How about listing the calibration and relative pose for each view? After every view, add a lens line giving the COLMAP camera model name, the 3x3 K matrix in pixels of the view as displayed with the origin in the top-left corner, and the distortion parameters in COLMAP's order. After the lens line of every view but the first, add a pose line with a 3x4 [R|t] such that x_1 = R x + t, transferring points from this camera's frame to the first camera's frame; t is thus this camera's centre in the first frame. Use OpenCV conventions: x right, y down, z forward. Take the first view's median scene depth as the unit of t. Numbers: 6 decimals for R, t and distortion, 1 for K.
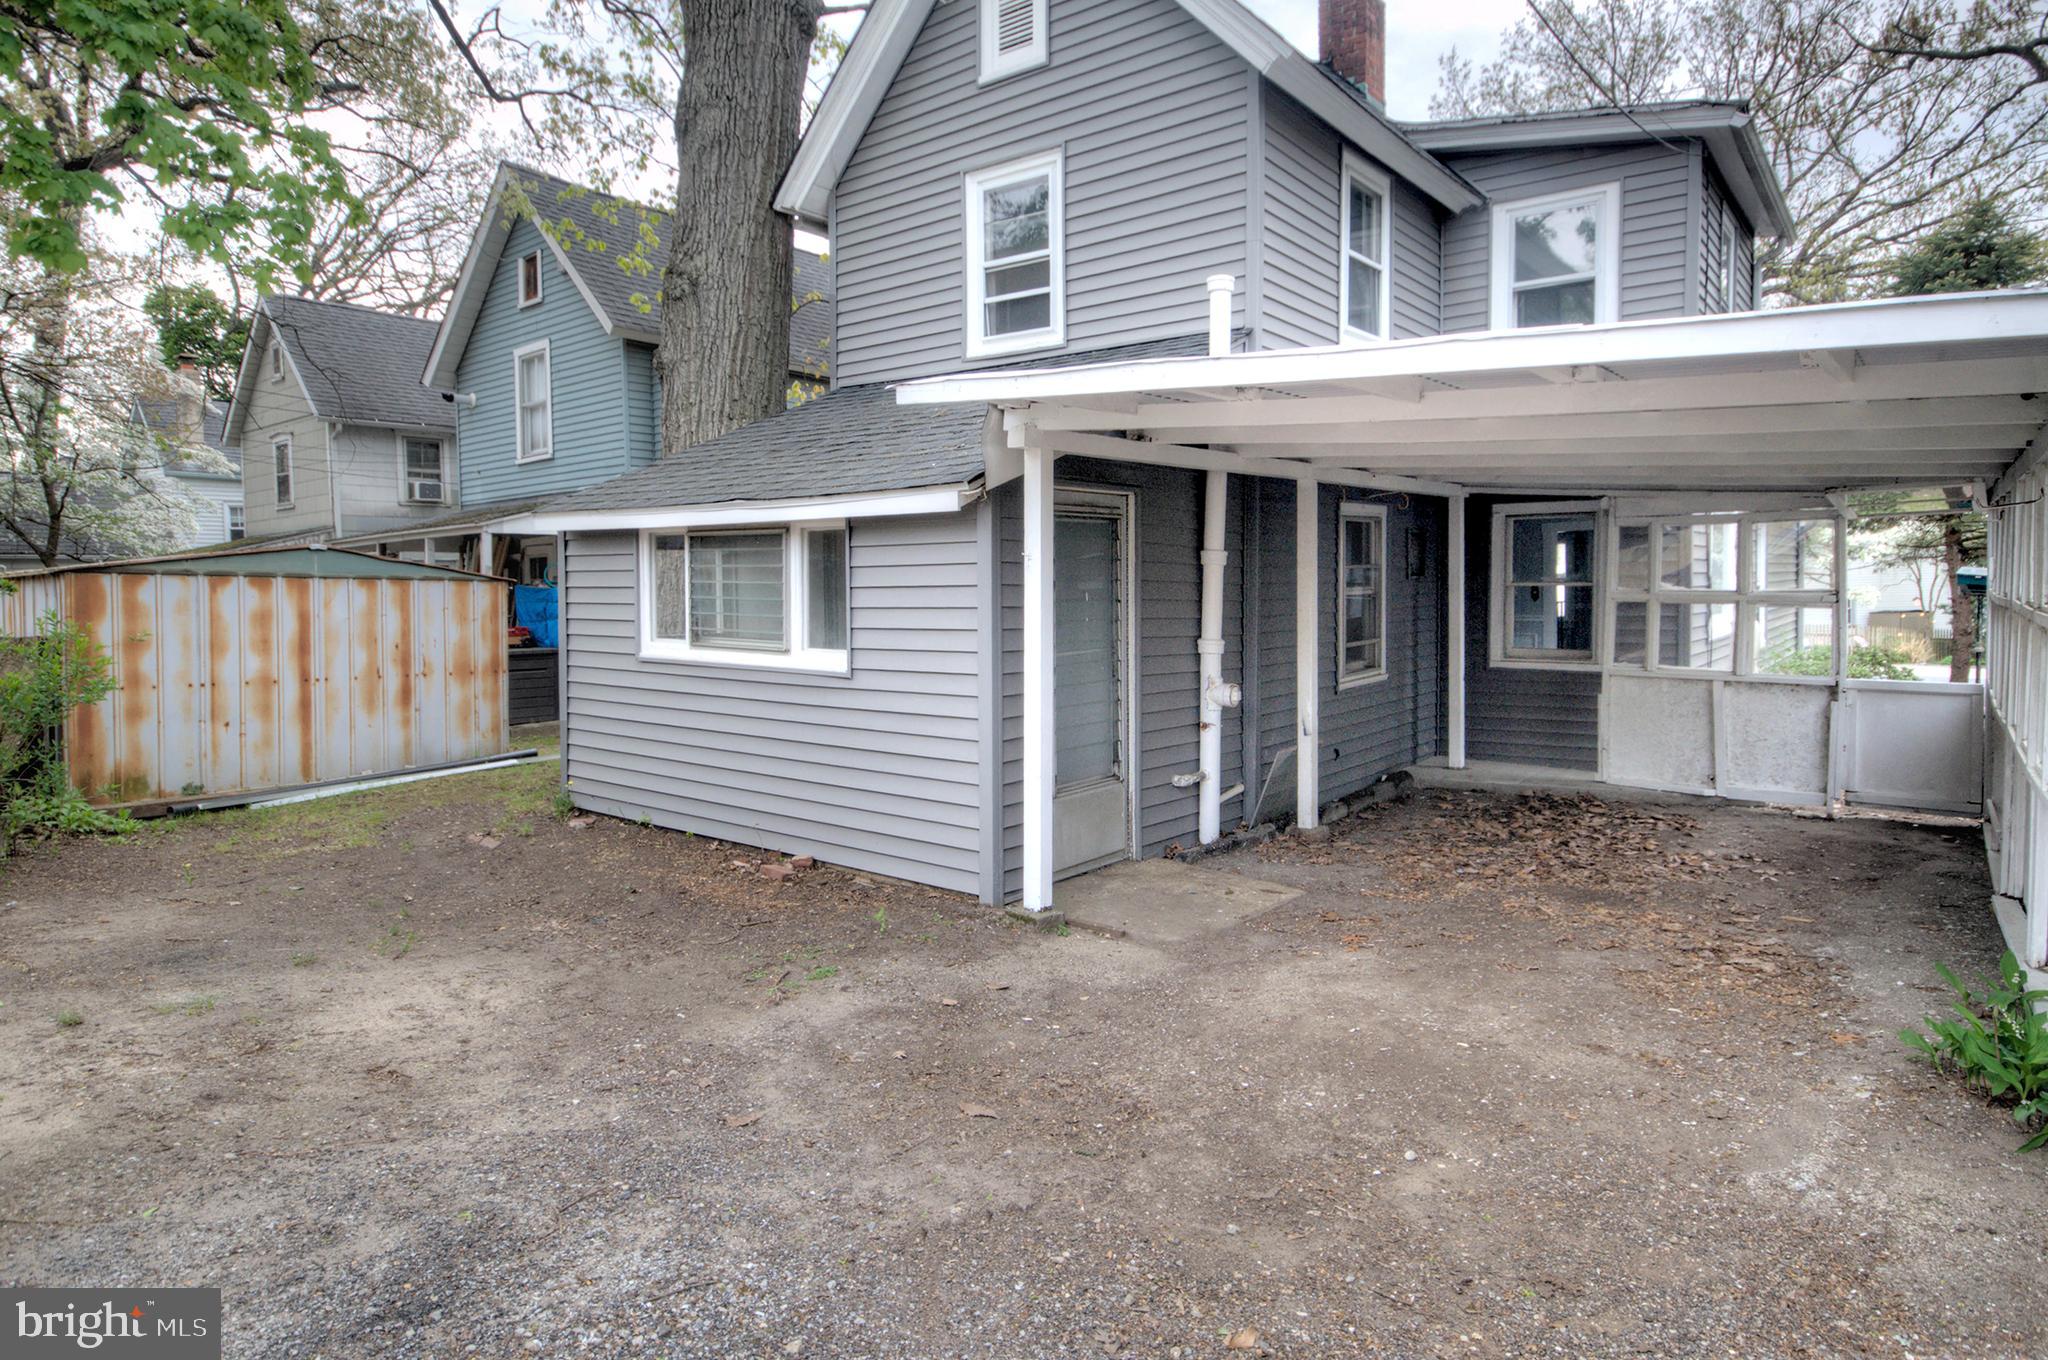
lens RADIAL K [[1176.3, 0, 1042.9], [0, 1176.3, 622.2], [0, 0, 1]] dist [-0.007576, -0.003036]
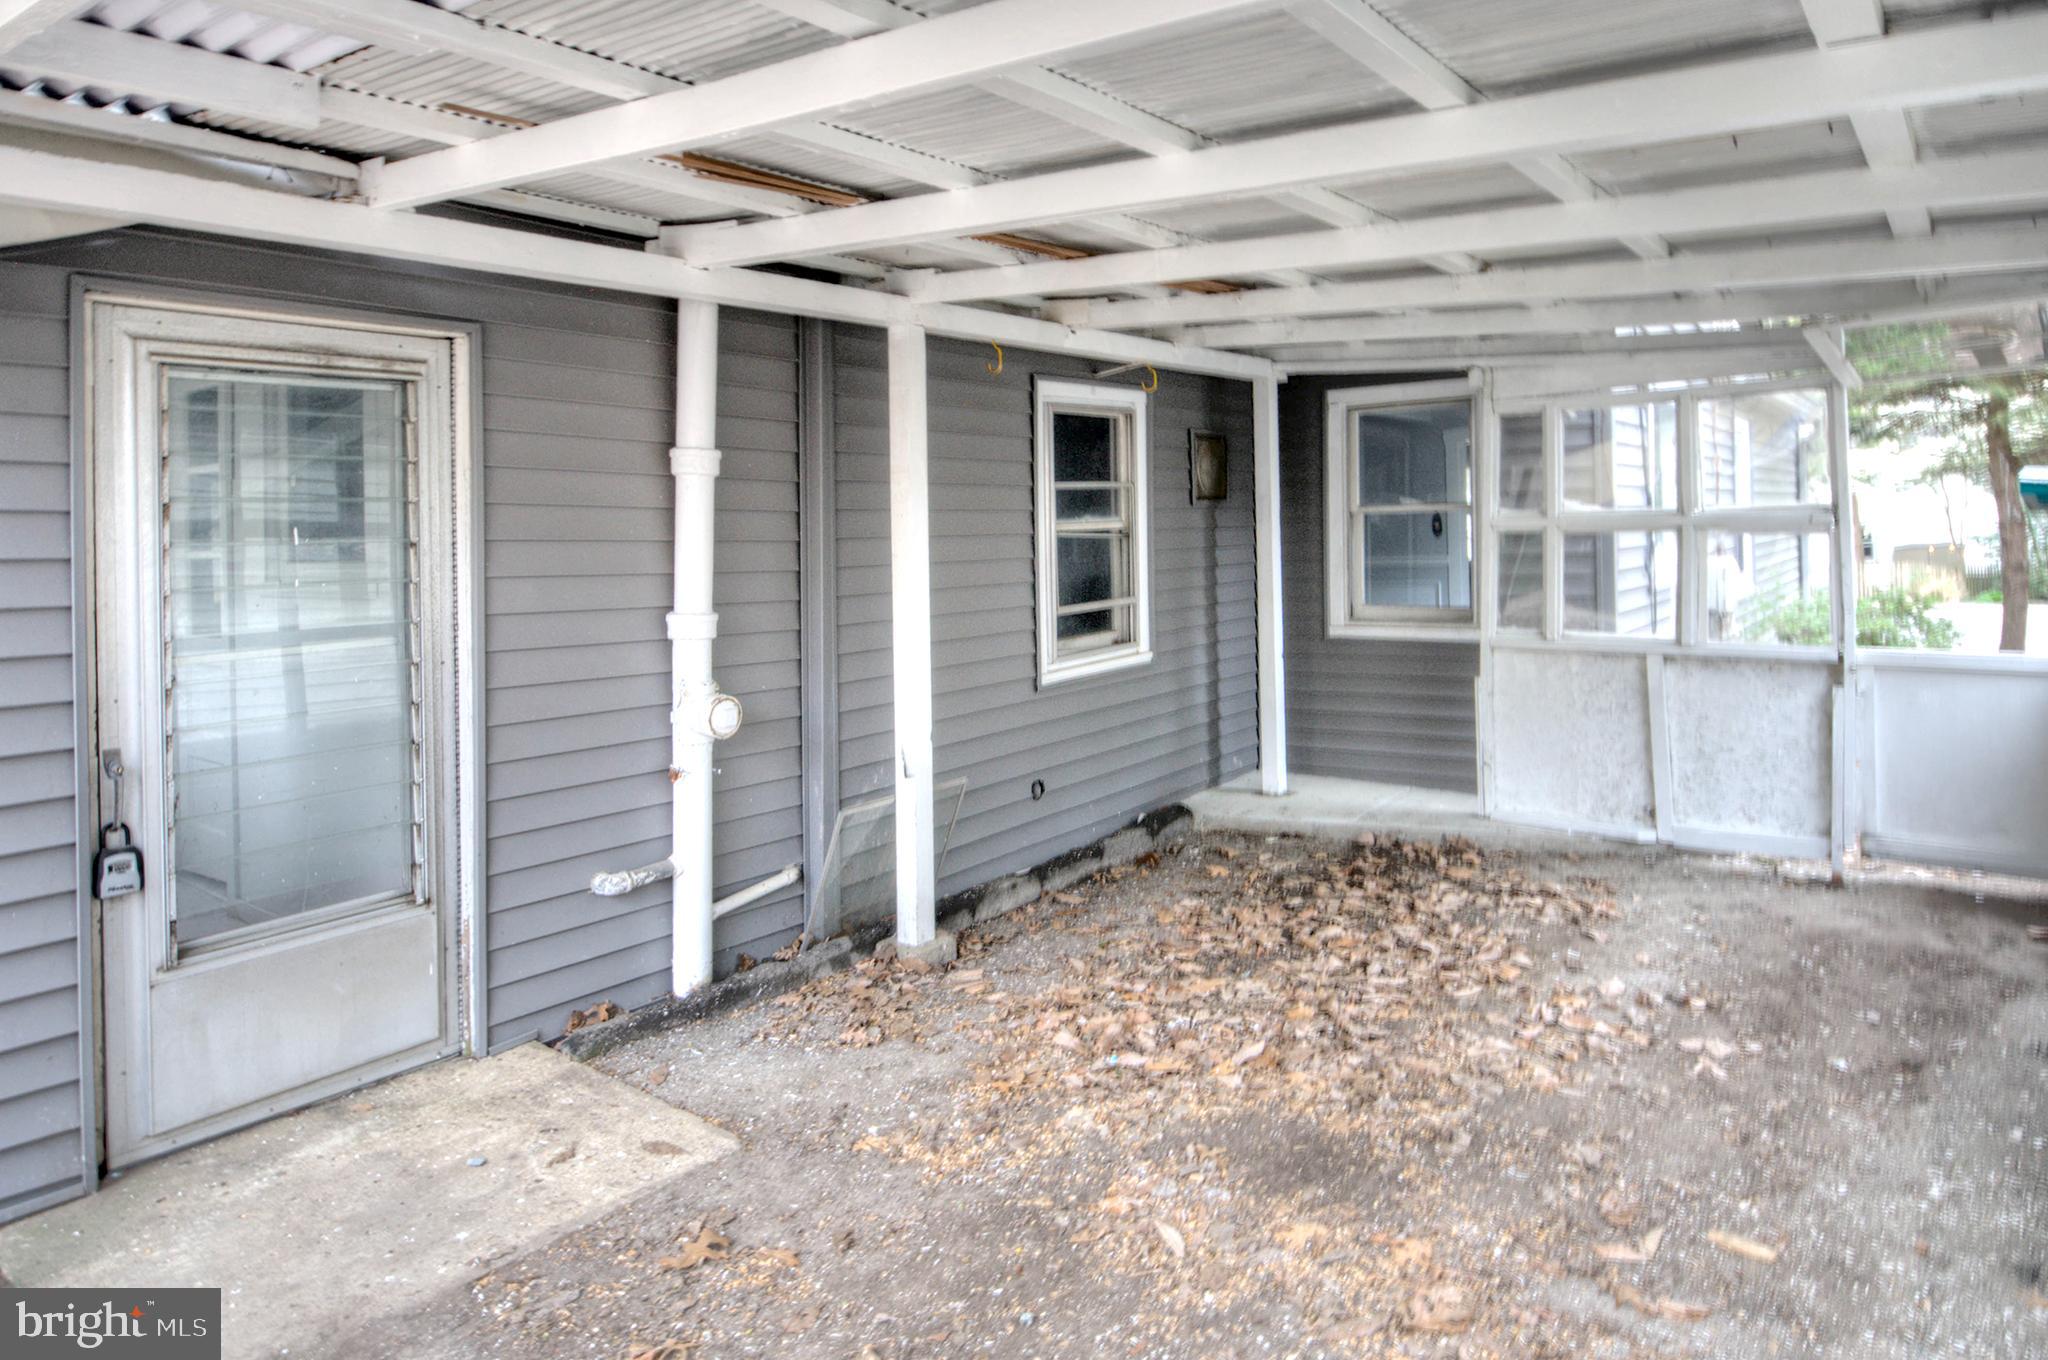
lens RADIAL K [[1176.3, 0, 1108.3], [0, 1176.3, 544.4], [0, 0, 1]] dist [-0.007576, -0.003036]
pose [[0.999506, -0.020305, 0.023977, 0.287497], [0.020914, 0.999458, -0.025418, 0.000930], [-0.023448, 0.025907, 0.999389, 0.403800]]
